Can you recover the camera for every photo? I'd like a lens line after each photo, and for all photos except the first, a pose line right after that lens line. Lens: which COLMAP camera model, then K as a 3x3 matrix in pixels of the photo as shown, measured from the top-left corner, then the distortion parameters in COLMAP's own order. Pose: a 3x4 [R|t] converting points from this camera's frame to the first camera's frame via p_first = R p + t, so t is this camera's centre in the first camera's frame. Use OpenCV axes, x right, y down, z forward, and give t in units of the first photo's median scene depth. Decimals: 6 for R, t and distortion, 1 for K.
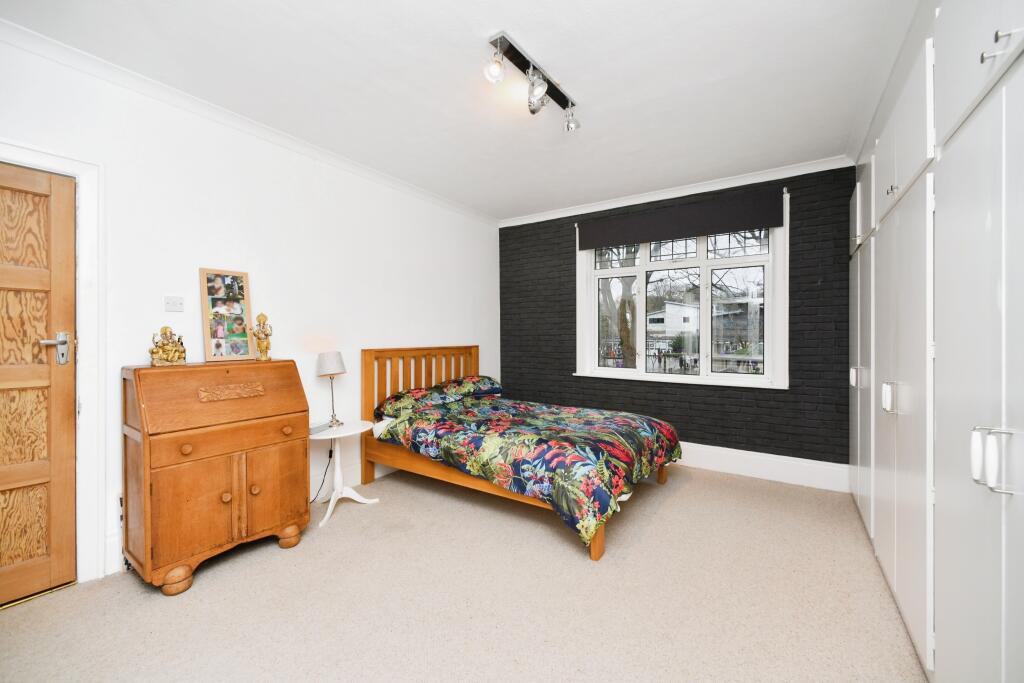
lens RADIAL K [[418.2, 0, 508.4], [0, 418.2, 335.4], [0, 0, 1]] dist [-0.000948, -0.000231]
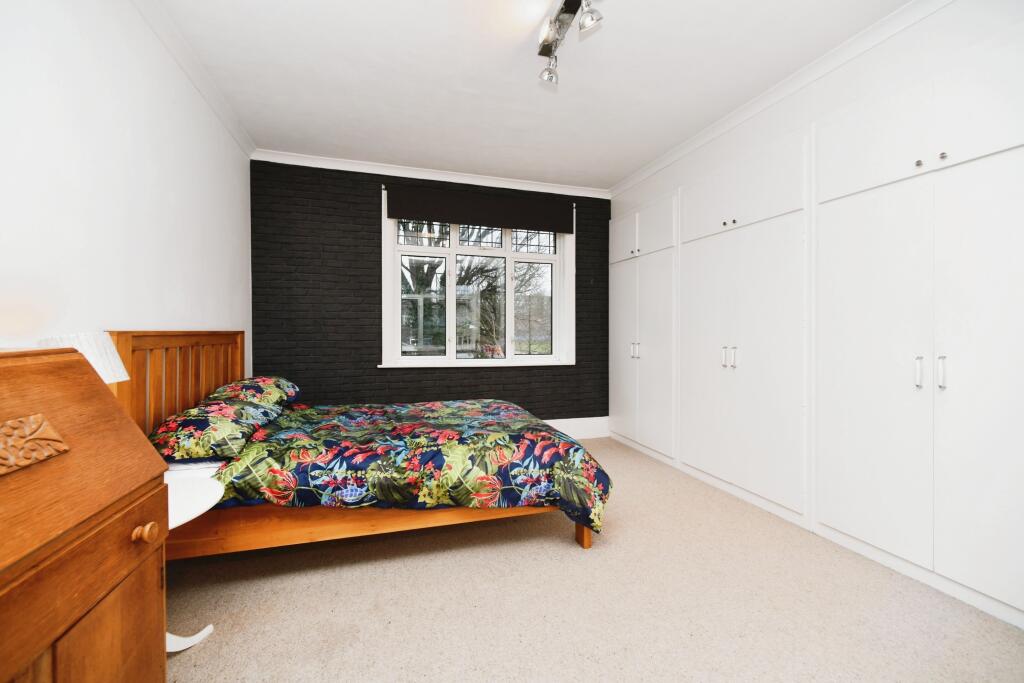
lens RADIAL K [[418.2, 0, 508.4], [0, 418.2, 335.4], [0, 0, 1]] dist [-0.000948, -0.000231]
pose [[0.624422, -0.002501, 0.781083, -0.537656], [-0.003523, 0.999976, 0.006019, 0.042299], [-0.781080, -0.006510, 0.624398, 0.458134]]
